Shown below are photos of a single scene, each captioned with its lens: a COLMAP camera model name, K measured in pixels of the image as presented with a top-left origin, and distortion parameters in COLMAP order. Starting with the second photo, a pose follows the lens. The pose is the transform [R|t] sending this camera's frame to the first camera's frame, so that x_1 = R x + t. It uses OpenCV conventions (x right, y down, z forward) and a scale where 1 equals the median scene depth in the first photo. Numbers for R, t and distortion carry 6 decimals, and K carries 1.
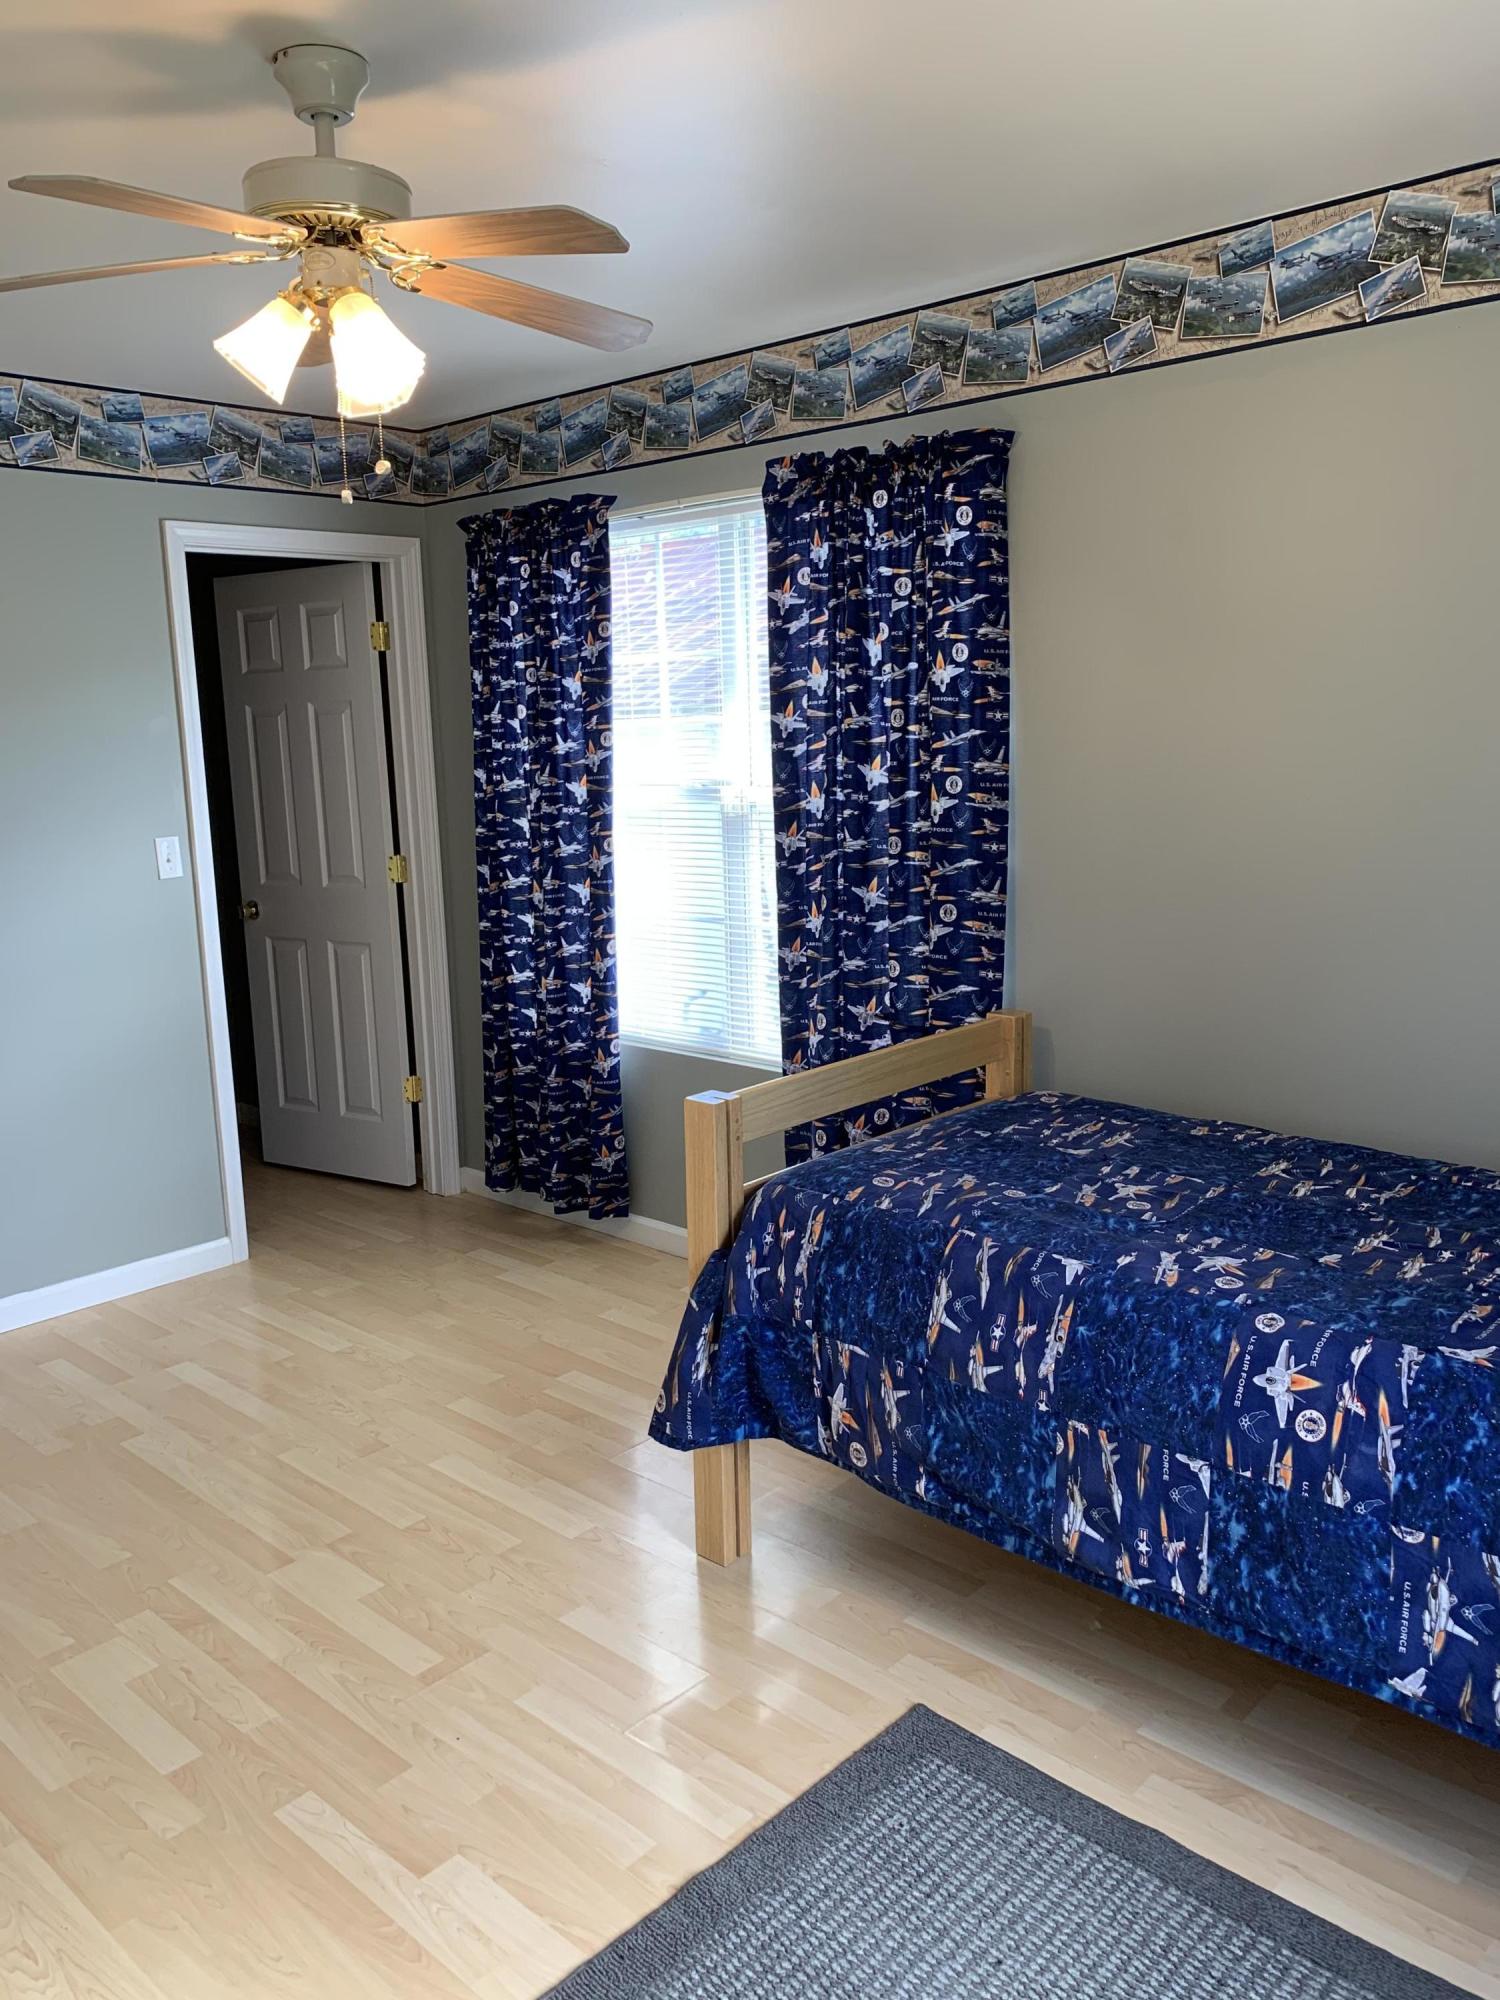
lens RADIAL K [[1515.8, 0, 756.8], [0, 1515.8, 1002.8], [0, 0, 1]] dist [0.005767, -0.007495]
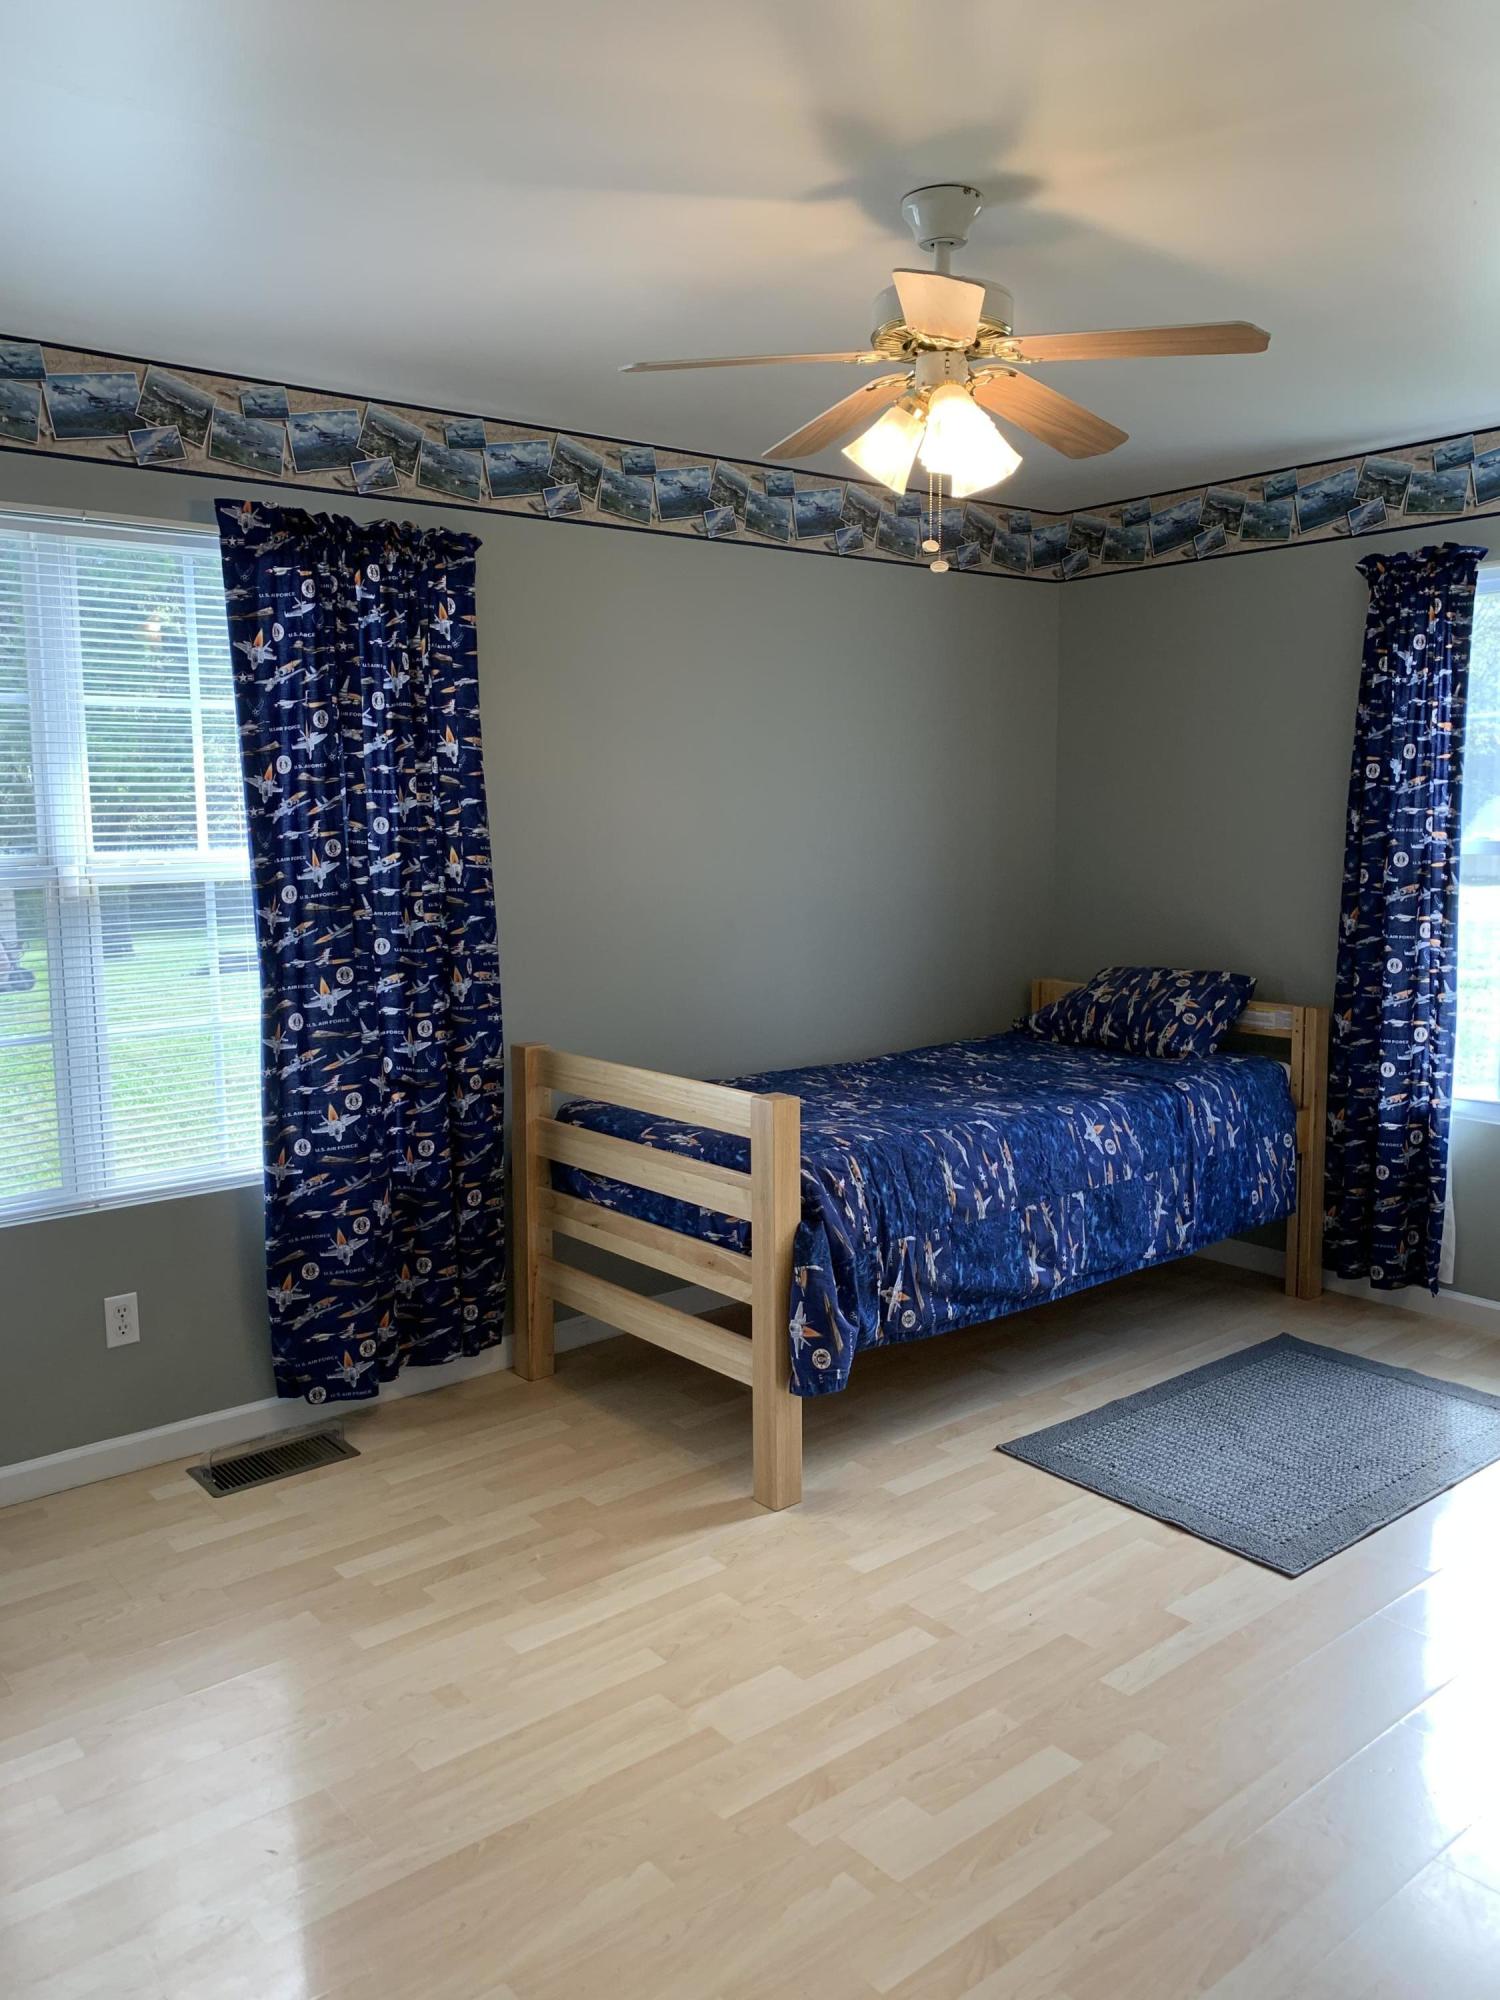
lens RADIAL K [[1515.8, 0, 757.1], [0, 1515.8, 996.9], [0, 0, 1]] dist [0.005767, -0.007495]
pose [[0.139760, -0.099502, 0.985173, -1.183929], [0.188529, 0.979412, 0.072175, -0.099463], [-0.972072, 0.175647, 0.155642, 0.824341]]
